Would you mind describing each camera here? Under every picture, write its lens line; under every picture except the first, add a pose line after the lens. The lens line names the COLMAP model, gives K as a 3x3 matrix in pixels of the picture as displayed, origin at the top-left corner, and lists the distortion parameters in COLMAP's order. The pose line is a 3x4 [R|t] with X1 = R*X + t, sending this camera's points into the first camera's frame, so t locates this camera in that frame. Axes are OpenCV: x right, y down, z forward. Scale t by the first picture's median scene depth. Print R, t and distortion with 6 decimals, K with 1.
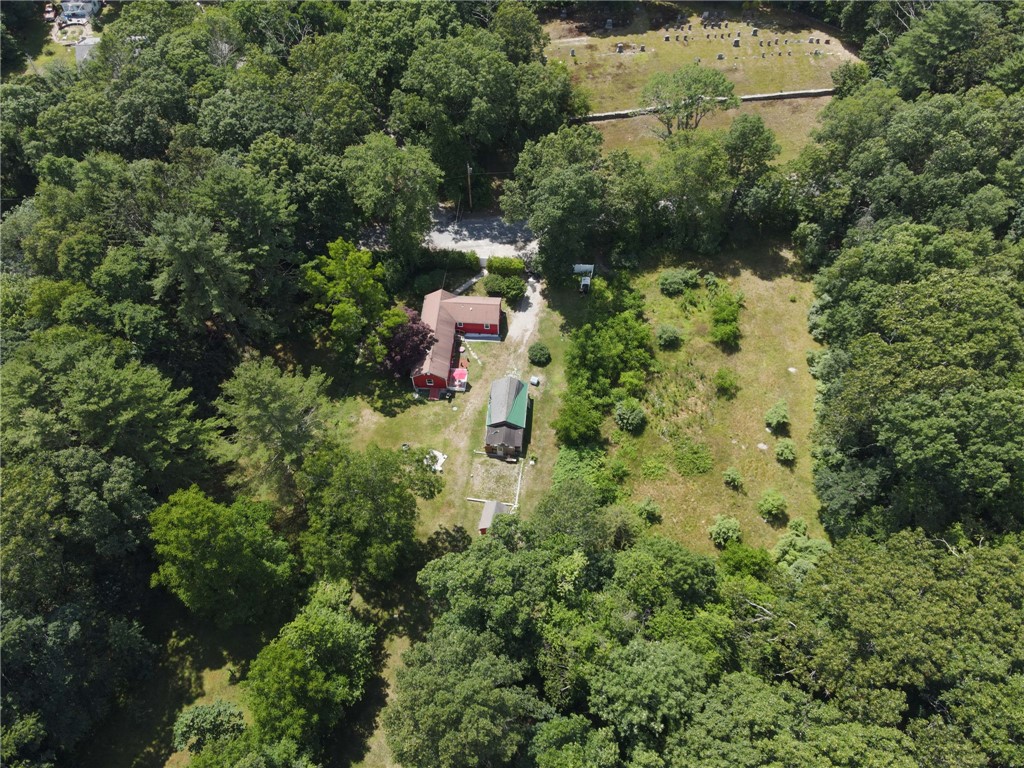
lens RADIAL K [[721.9, 0, 514.9], [0, 721.9, 404.9], [0, 0, 1]] dist [0.188060, -0.145874]
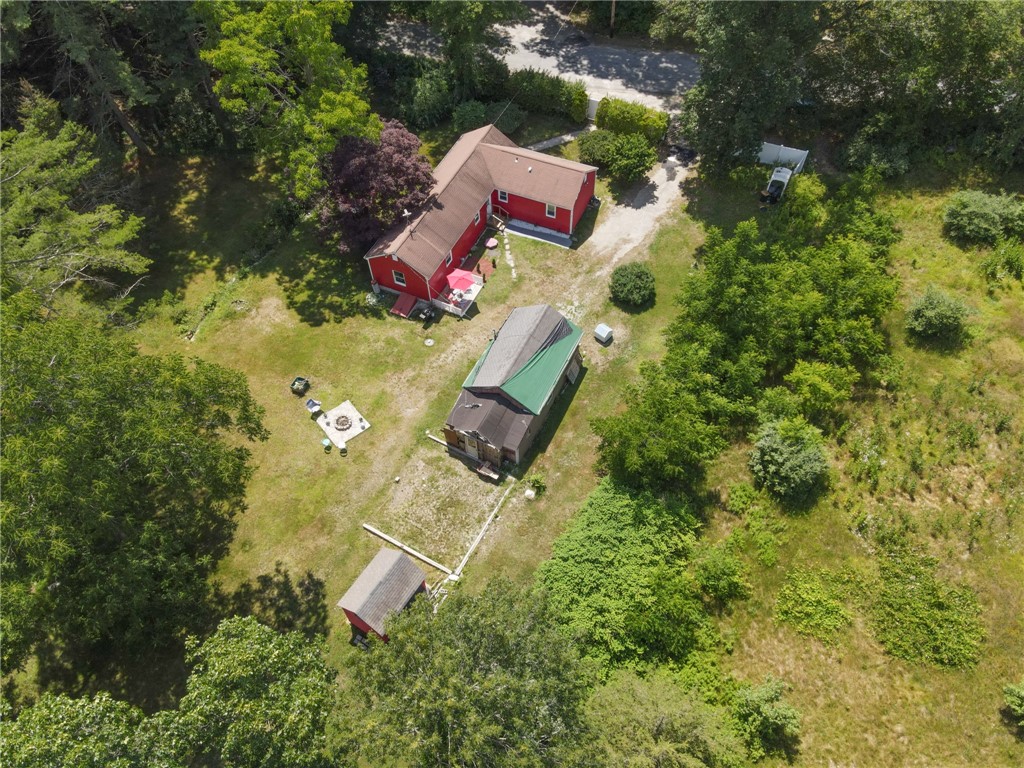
lens RADIAL K [[721.9, 0, 514.9], [0, 721.9, 404.9], [0, 0, 1]] dist [0.188060, -0.145874]
pose [[0.933982, 0.284246, -0.216523, 0.090632], [-0.289411, 0.957170, 0.008159, 0.025031], [0.209568, 0.055044, 0.976243, 0.528192]]
